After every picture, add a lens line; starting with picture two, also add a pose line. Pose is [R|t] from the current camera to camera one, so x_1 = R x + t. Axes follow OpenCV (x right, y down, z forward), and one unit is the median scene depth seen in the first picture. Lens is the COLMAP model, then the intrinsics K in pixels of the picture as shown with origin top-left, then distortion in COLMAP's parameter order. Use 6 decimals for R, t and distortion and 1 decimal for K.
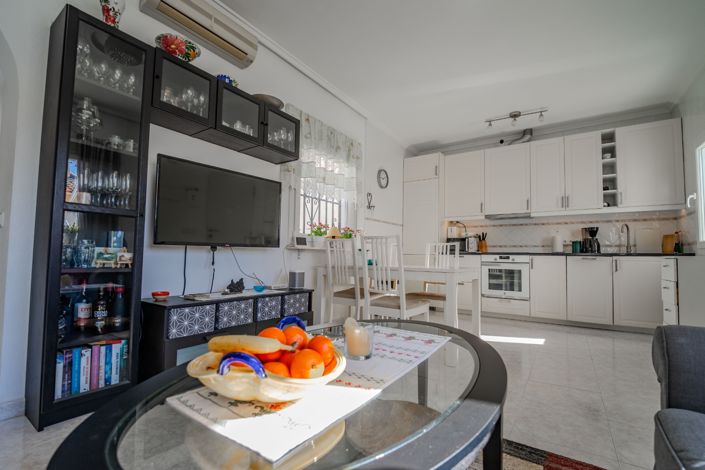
lens RADIAL K [[297.9, 0, 354.9], [0, 297.9, 238.1], [0, 0, 1]] dist [-0.000906, -0.009973]
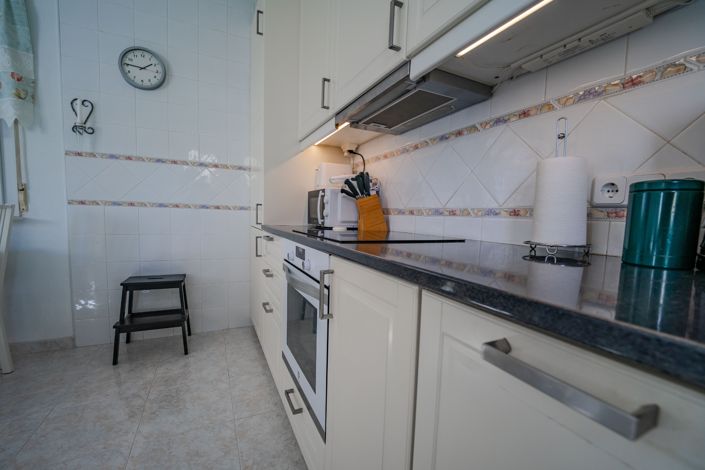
lens RADIAL K [[295.8, 0, 338.9], [0, 295.8, 237.8], [0, 0, 1]] dist [-0.001608, -0.000394]
pose [[0.870448, 0.049035, -0.489811, 0.676477], [0.010924, 0.992857, 0.118808, 0.019304], [0.492138, -0.108767, 0.863695, 0.789163]]
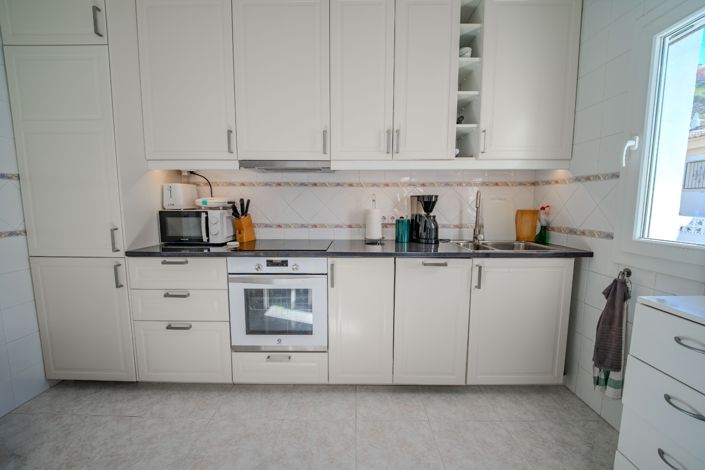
lens RADIAL K [[297.9, 0, 354.9], [0, 297.9, 238.1], [0, 0, 1]] dist [-0.000906, -0.009973]
pose [[0.818225, -0.081275, 0.569124, 0.354606], [-0.017667, 0.985934, 0.166197, -0.044662], [-0.574626, -0.146041, 0.805281, 0.597129]]
